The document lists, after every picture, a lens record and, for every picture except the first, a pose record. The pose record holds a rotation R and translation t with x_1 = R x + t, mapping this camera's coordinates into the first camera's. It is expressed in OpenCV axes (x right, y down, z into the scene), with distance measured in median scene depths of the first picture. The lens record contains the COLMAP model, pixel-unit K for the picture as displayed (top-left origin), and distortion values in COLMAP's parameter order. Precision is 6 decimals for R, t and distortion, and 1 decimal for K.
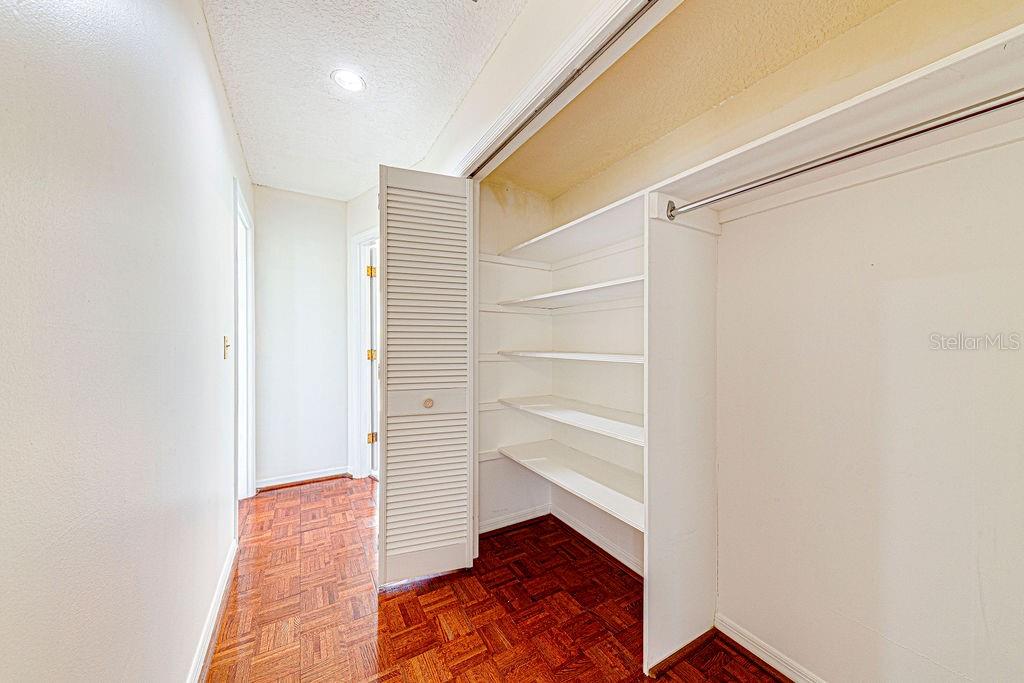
lens RADIAL K [[352.9, 0, 516.7], [0, 352.9, 339.9], [0, 0, 1]] dist [0.006126, -0.000552]
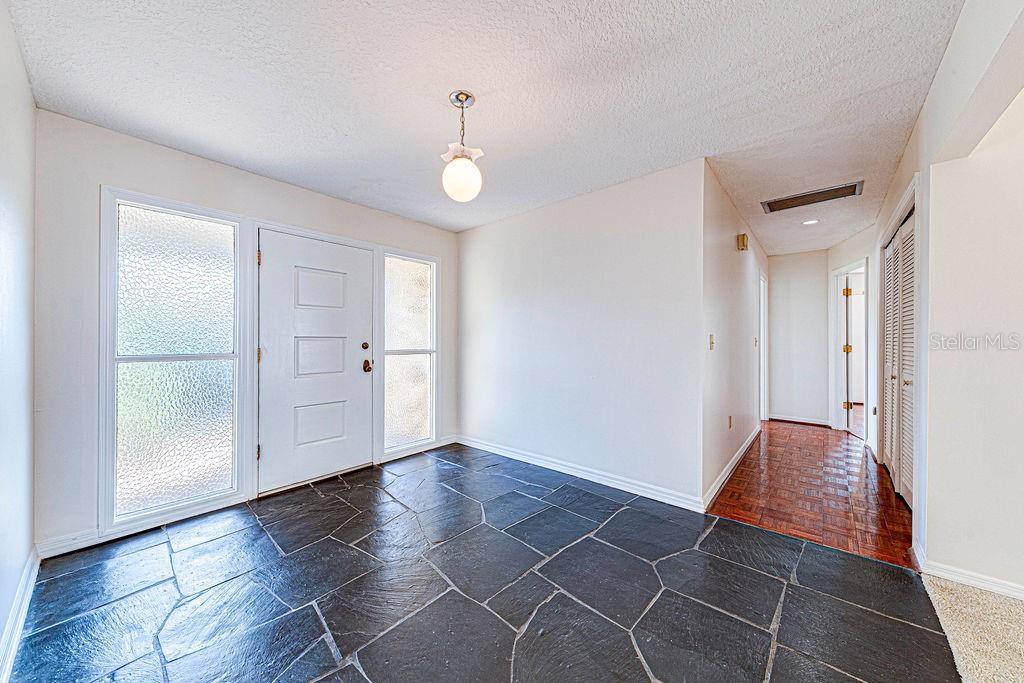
lens RADIAL K [[352.9, 0, 514.2], [0, 352.9, 338.7], [0, 0, 1]] dist [0.006126, -0.000552]
pose [[0.300600, -0.001808, -0.953749, 0.863305], [-0.000194, 0.999998, -0.001957, 0.003865], [0.953750, 0.000773, 0.300599, -1.137653]]
